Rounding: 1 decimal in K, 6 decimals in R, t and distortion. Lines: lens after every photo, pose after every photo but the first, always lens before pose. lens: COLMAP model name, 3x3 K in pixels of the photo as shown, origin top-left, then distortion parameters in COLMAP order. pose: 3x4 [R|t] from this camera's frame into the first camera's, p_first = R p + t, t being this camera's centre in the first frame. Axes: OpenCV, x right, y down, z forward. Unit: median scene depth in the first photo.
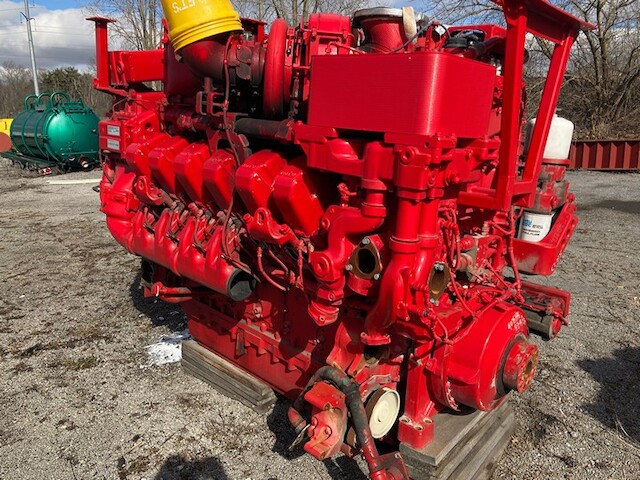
lens RADIAL K [[514.1, 0, 320.7], [0, 514.1, 241.3], [0, 0, 1]] dist [0.048572, 0.000970]
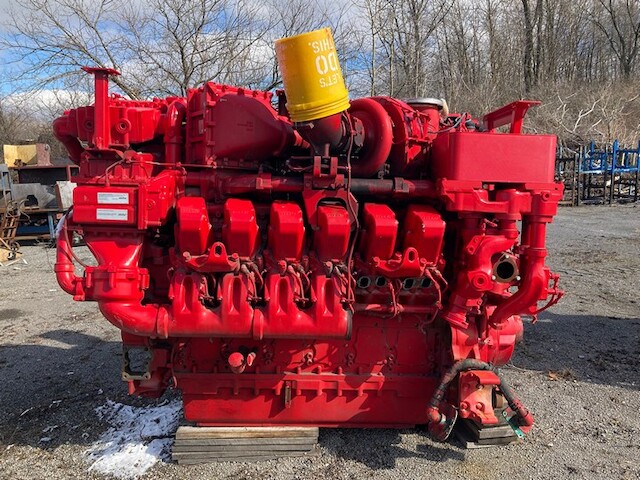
lens RADIAL K [[514.1, 0, 323.1], [0, 514.1, 242.7], [0, 0, 1]] dist [0.048572, 0.000970]
pose [[0.702105, -0.114346, 0.702833, -1.056892], [0.186451, 0.982107, -0.026476, -0.078559], [-0.687230, 0.149633, 0.710862, 0.246731]]
